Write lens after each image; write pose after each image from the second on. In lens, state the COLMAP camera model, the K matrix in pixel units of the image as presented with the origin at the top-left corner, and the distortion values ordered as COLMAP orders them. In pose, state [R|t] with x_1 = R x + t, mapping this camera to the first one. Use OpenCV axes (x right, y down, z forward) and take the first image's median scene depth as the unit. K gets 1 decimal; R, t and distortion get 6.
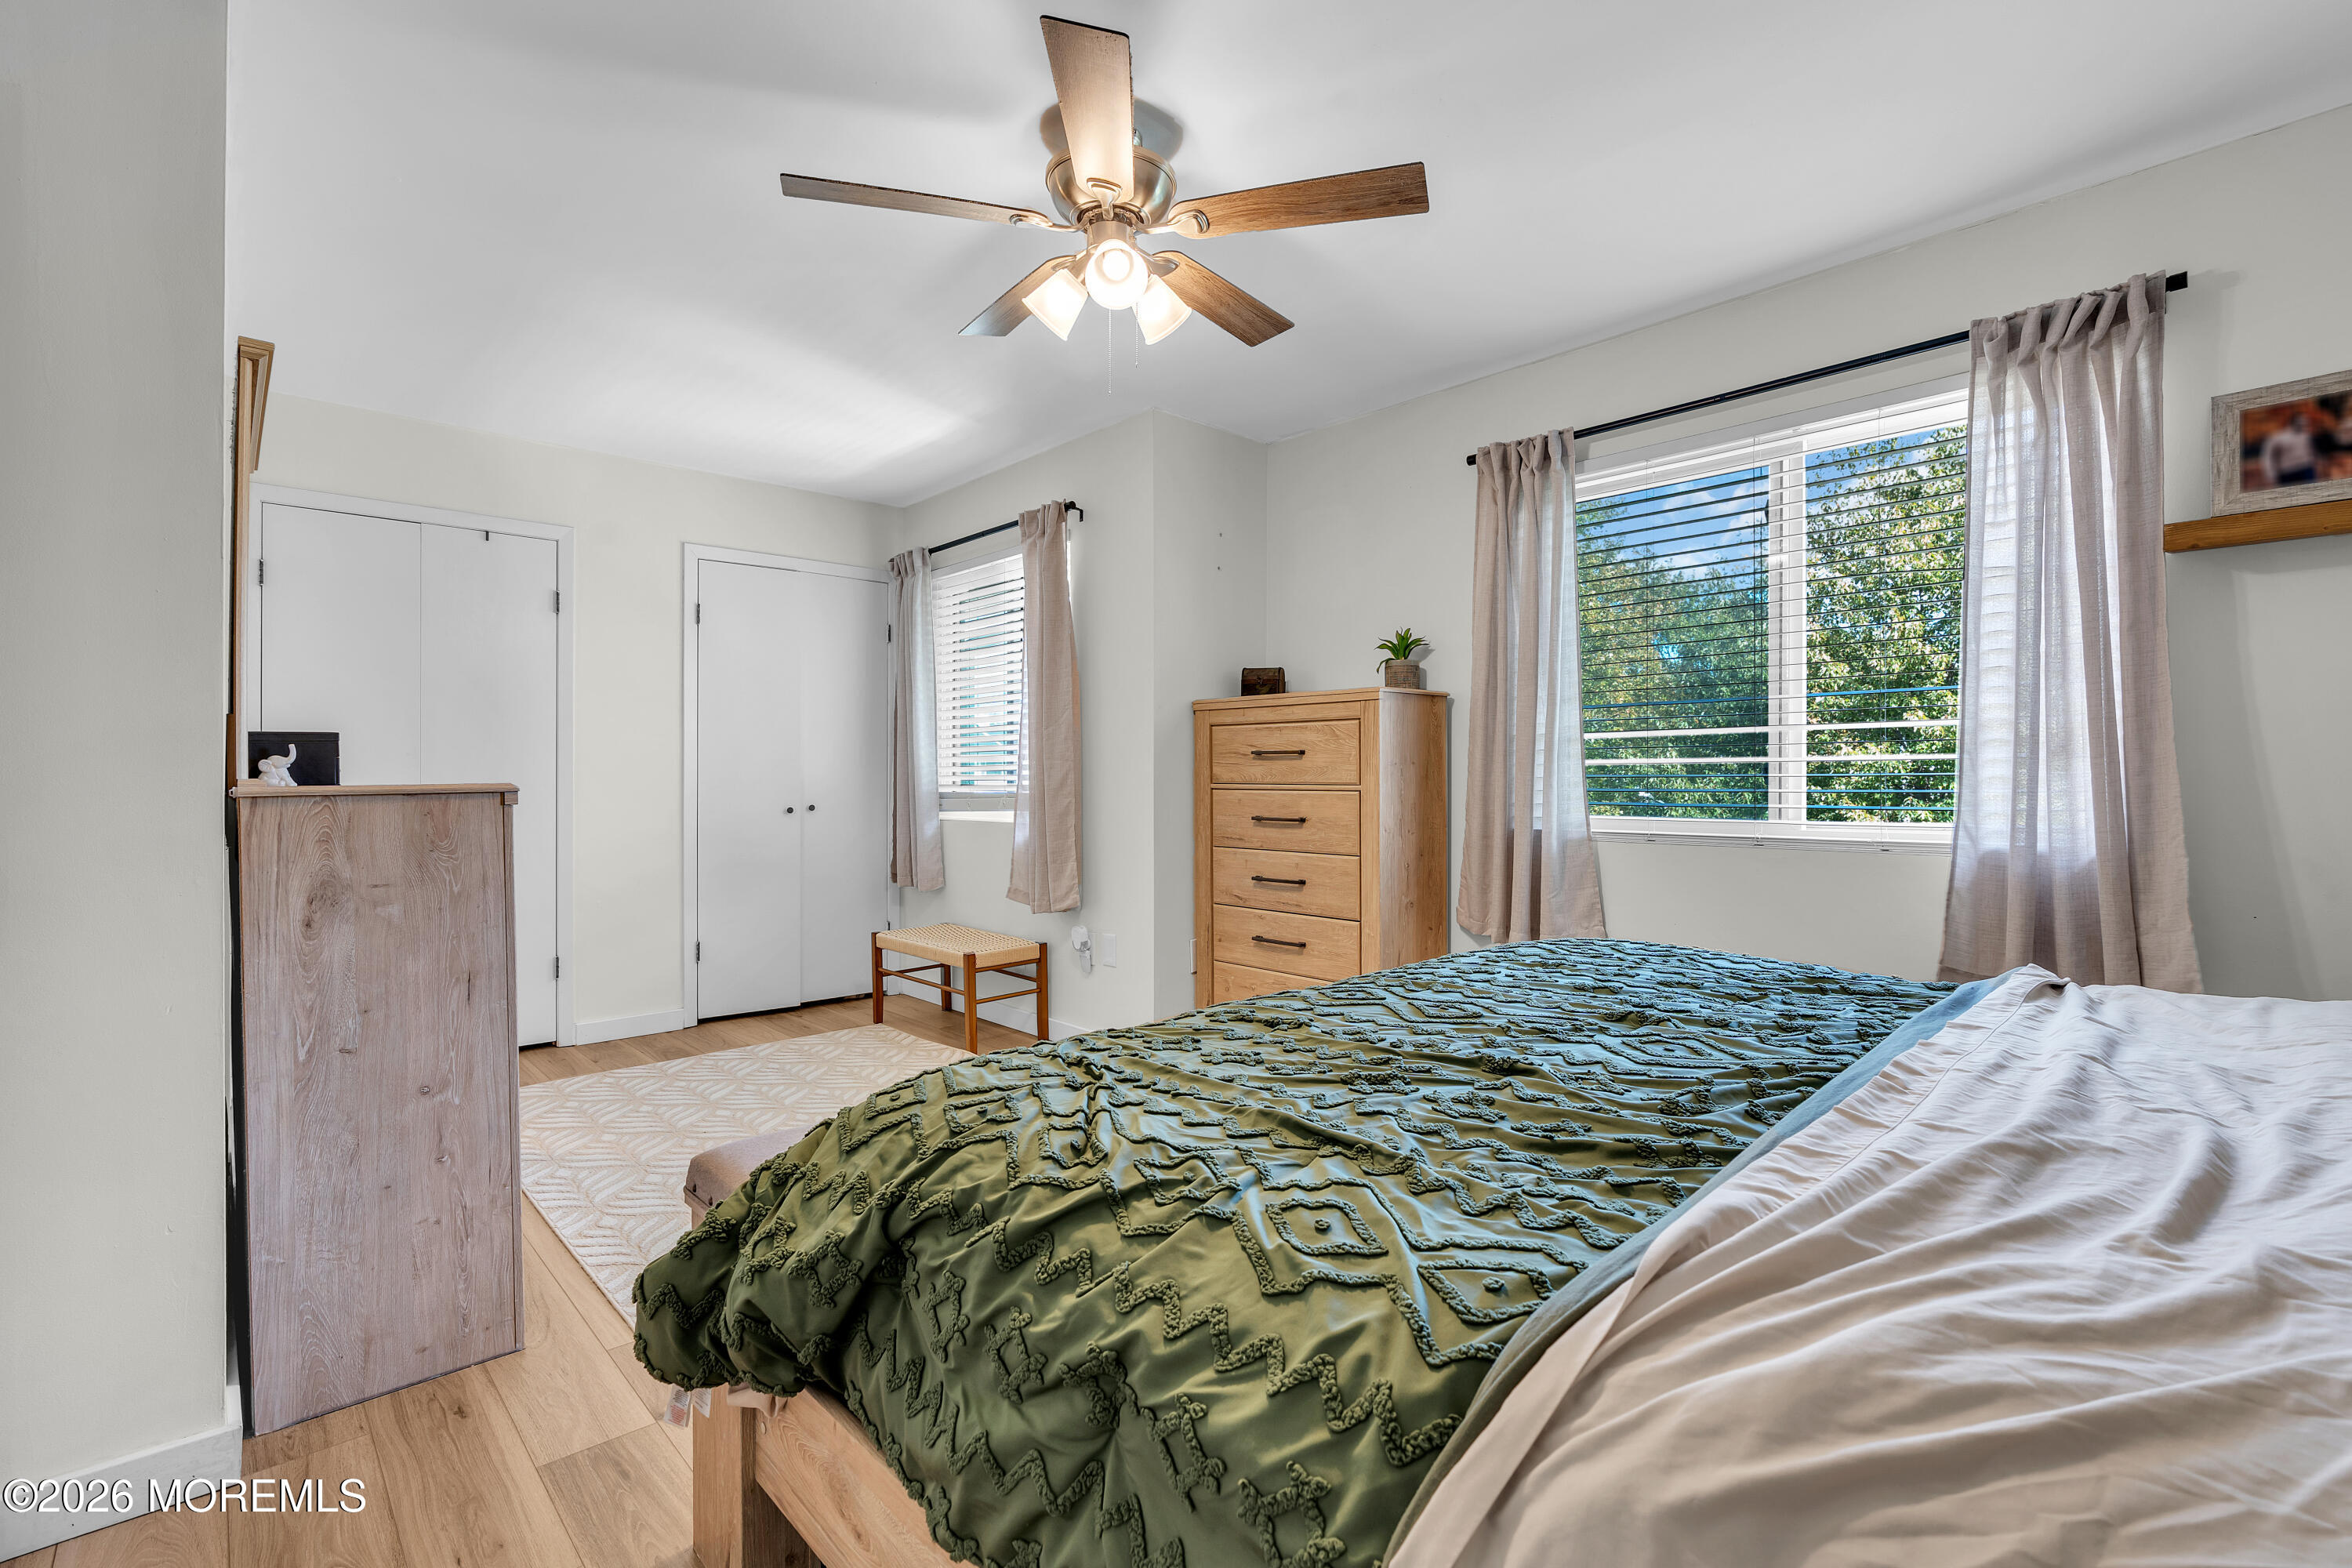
lens RADIAL K [[1059.0, 0, 1170.5], [0, 1059.0, 785.5], [0, 0, 1]] dist [-0.010904, 0.002825]
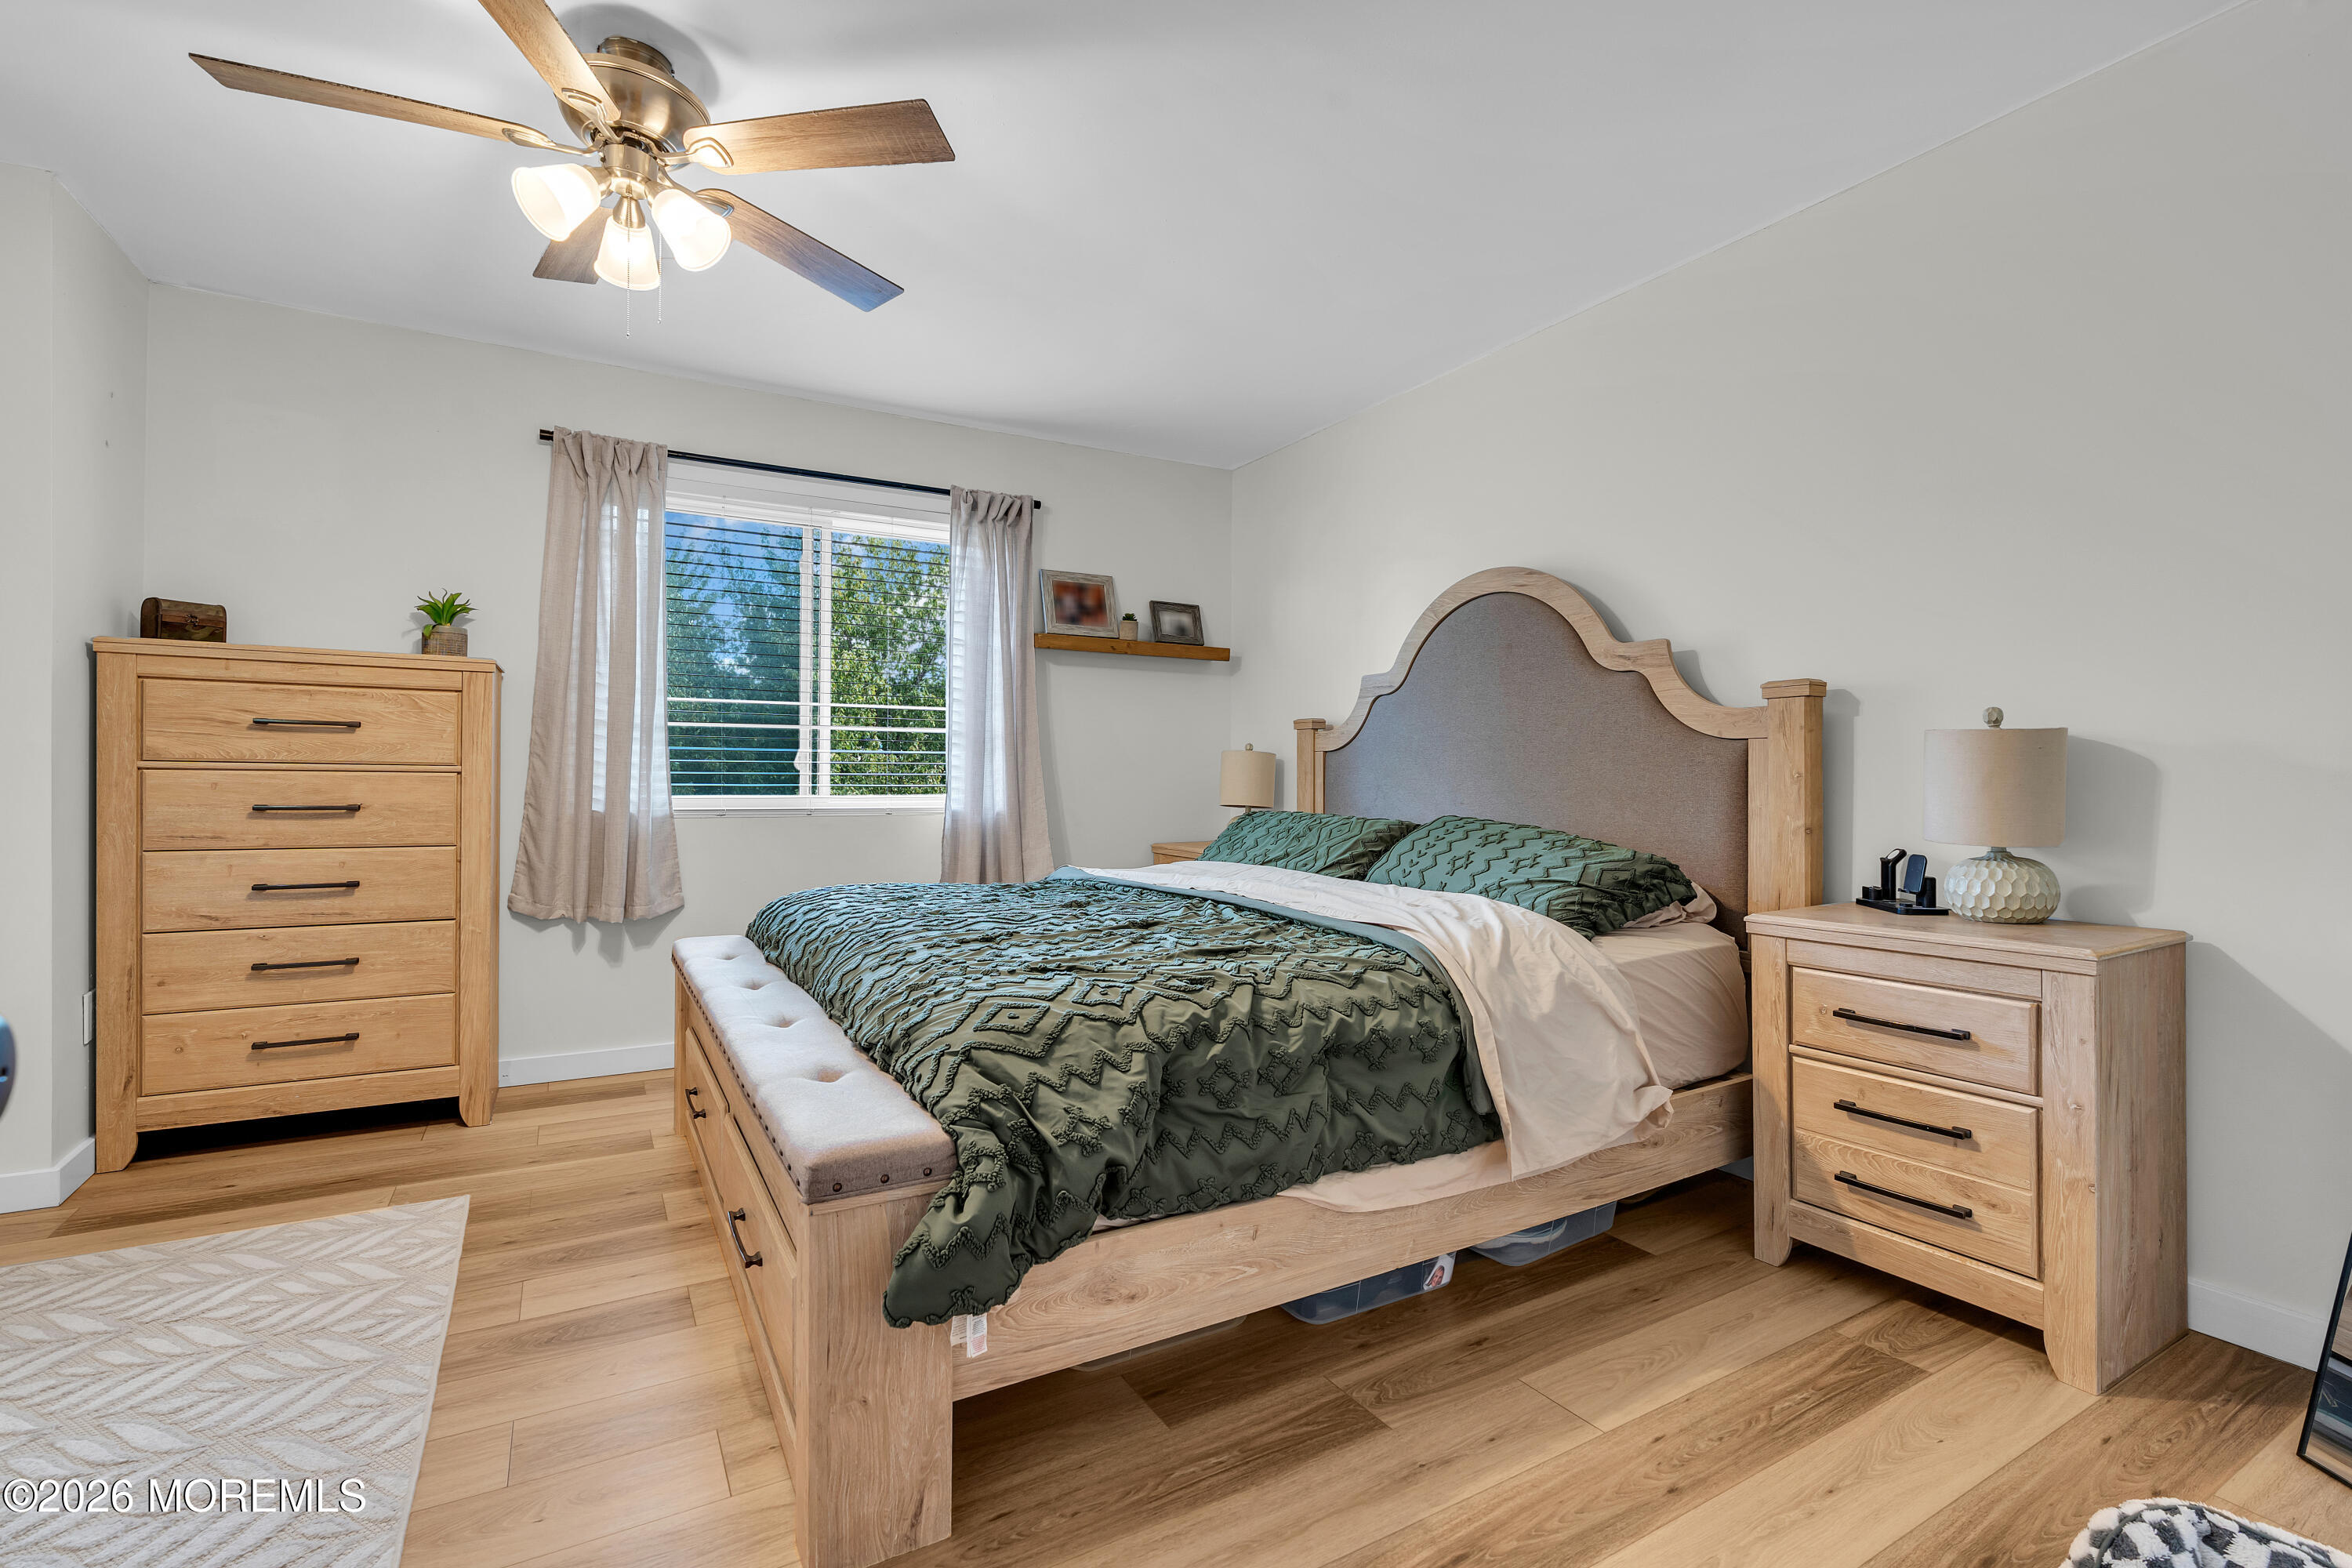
lens RADIAL K [[1059.0, 0, 1178.9], [0, 1059.0, 776.0], [0, 0, 1]] dist [-0.010904, 0.002825]
pose [[0.222656, 0.003899, 0.974889, -0.572889], [-0.004162, 0.999987, -0.003049, 0.008880], [-0.974888, -0.003378, 0.222669, 0.222429]]
